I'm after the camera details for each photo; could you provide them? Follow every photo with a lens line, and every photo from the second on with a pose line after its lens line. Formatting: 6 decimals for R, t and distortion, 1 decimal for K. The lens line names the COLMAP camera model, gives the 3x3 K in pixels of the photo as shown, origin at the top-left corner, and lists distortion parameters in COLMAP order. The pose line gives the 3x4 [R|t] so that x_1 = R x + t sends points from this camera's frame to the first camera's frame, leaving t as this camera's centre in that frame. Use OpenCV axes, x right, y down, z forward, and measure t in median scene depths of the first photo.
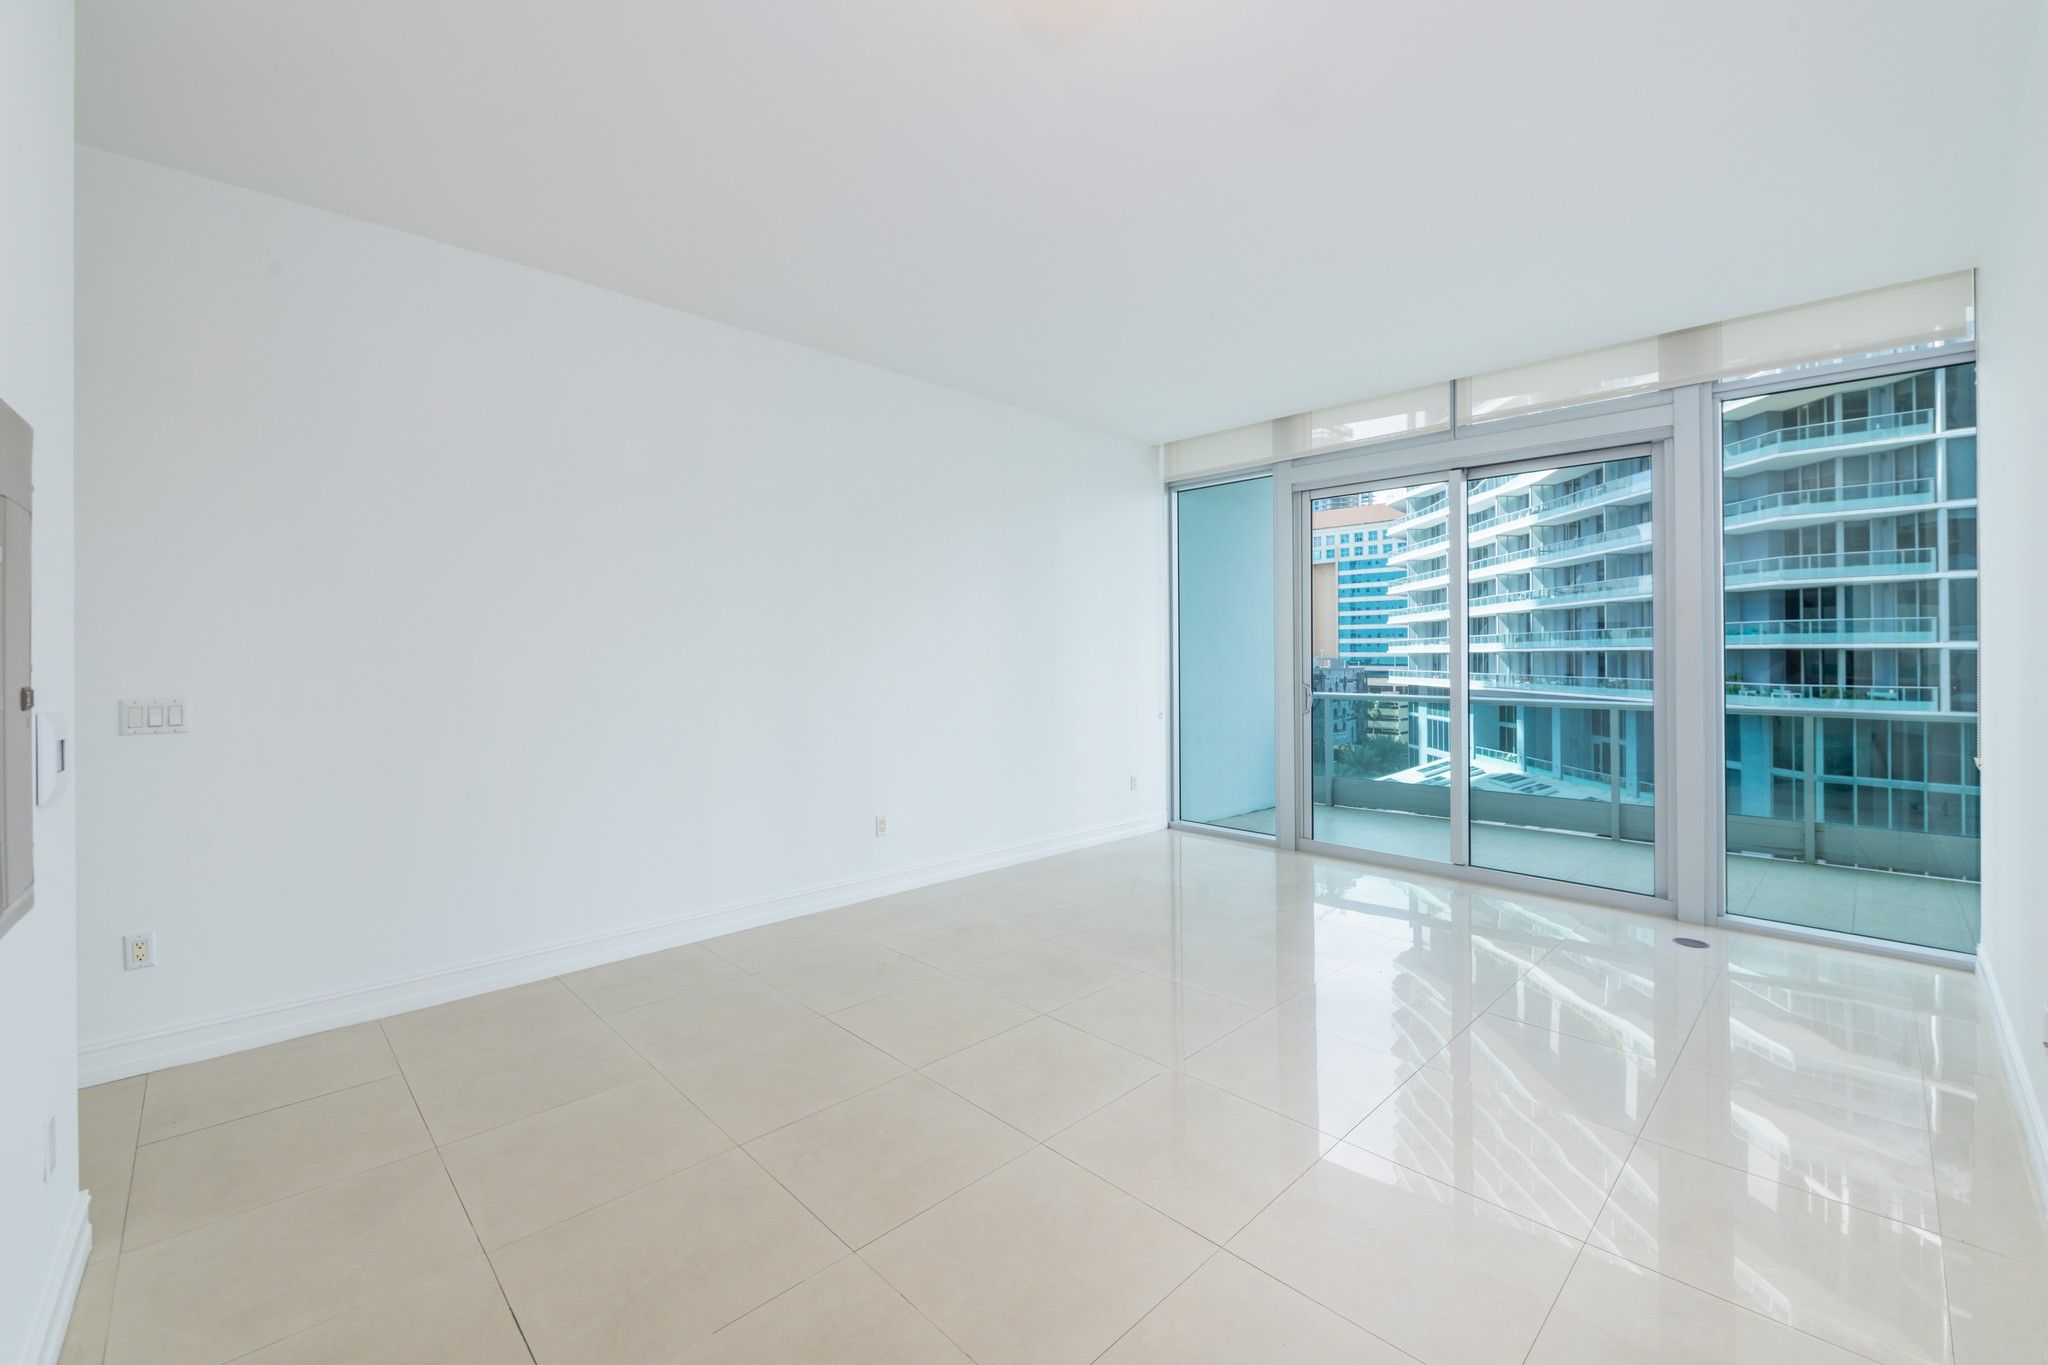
lens RADIAL K [[852.5, 0, 1073.0], [0, 852.5, 637.9], [0, 0, 1]] dist [-0.000217, -0.001216]
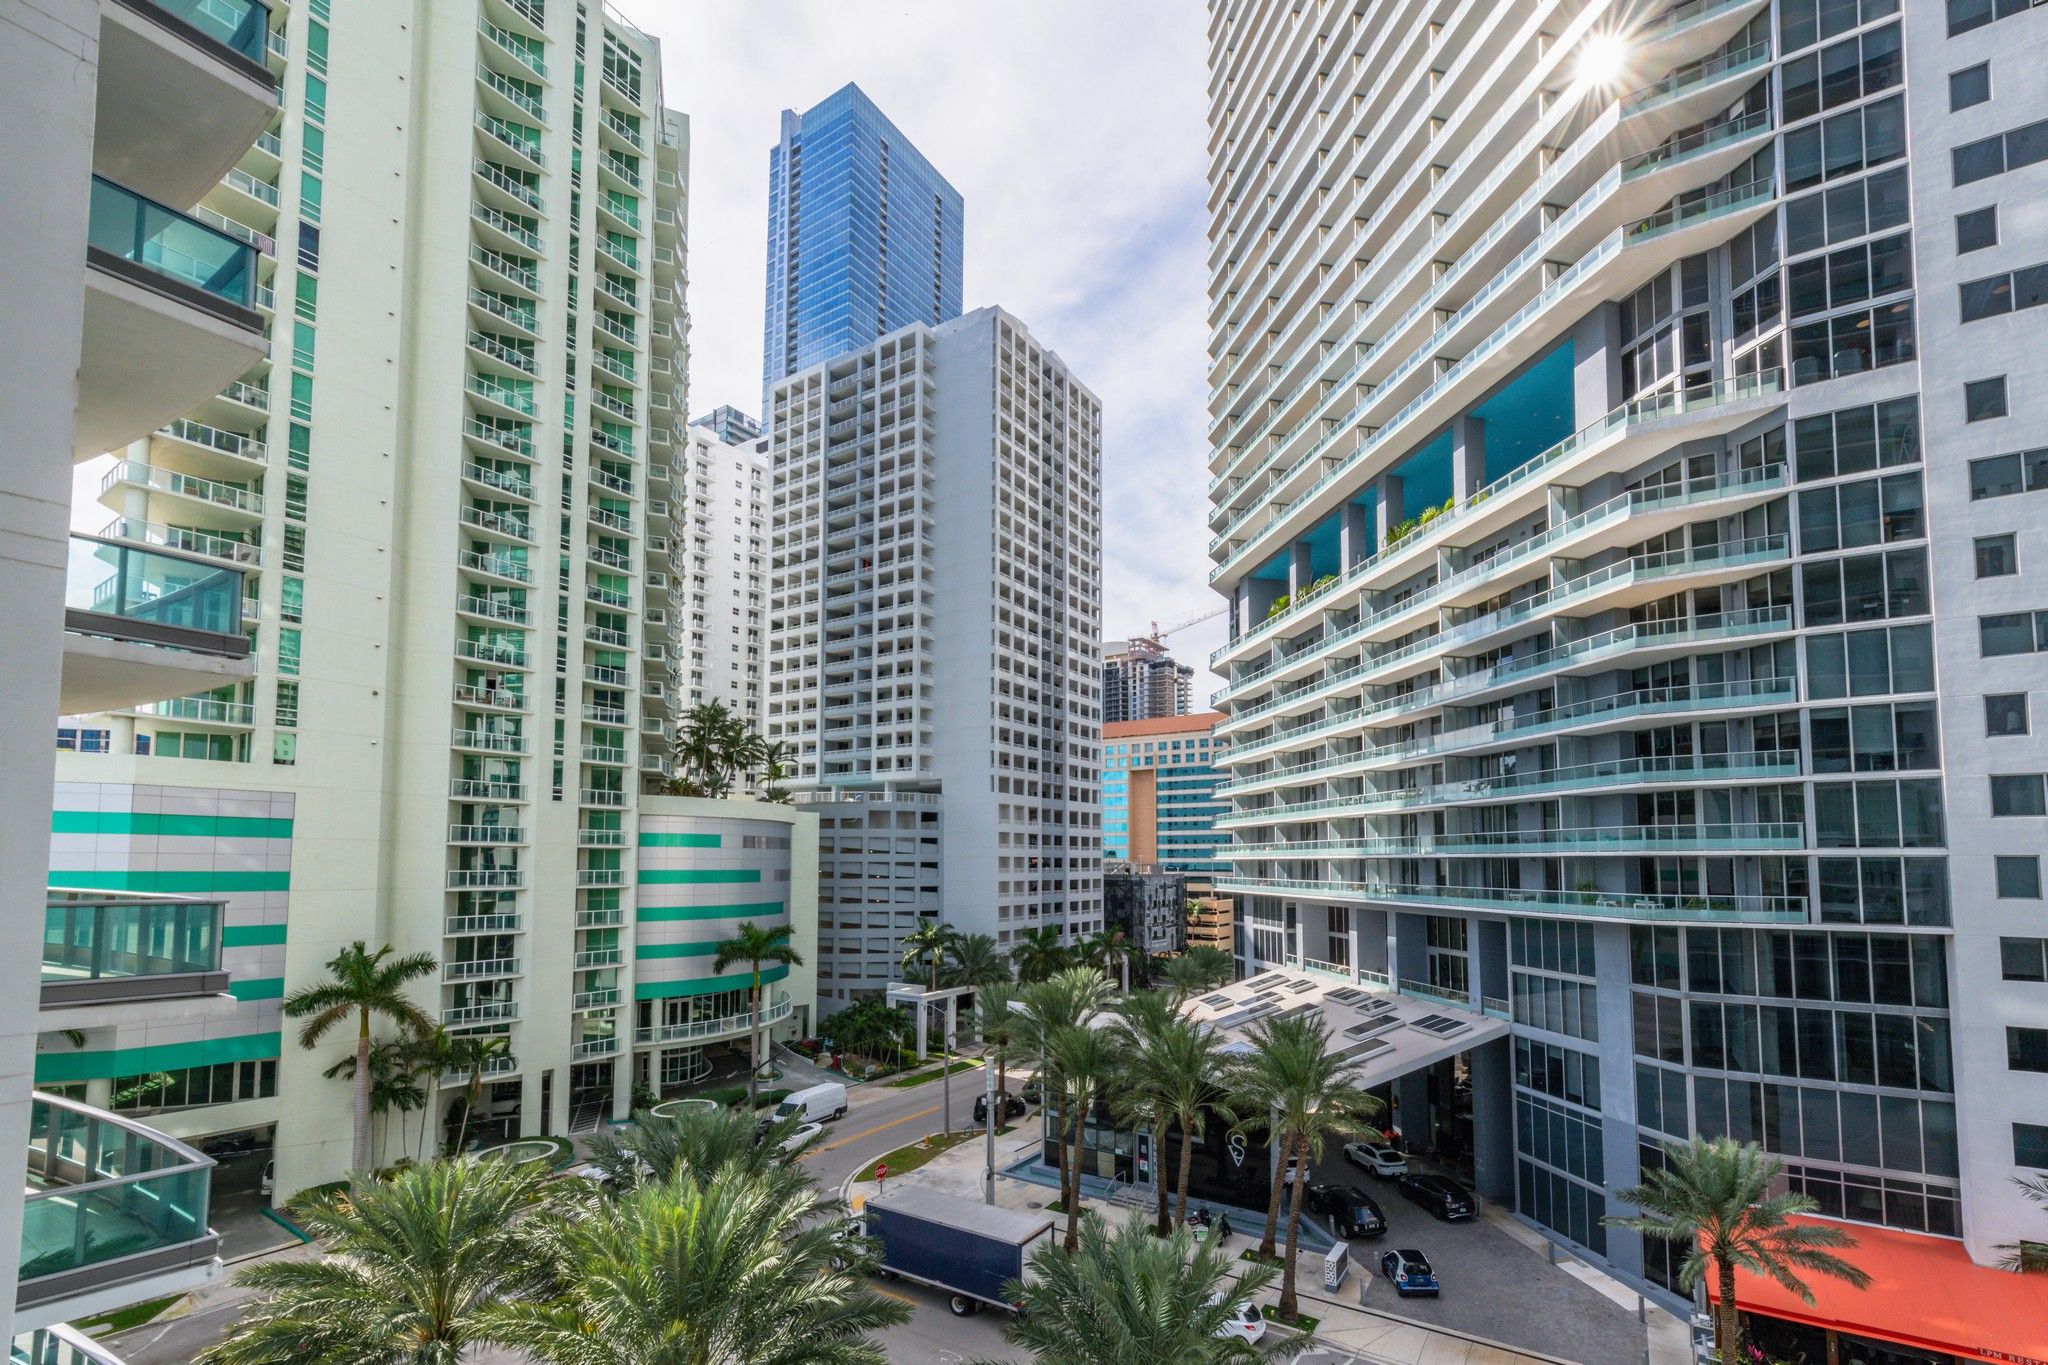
lens RADIAL K [[848.0, 0, 1067.8], [0, 848.0, 809.7], [0, 0, 1]] dist [0.016740, -0.003593]
pose [[0.977313, 0.012127, 0.211452, 0.014777], [-0.003532, 0.999154, -0.040980, 0.002655], [-0.211770, 0.039304, 0.976529, 0.212477]]
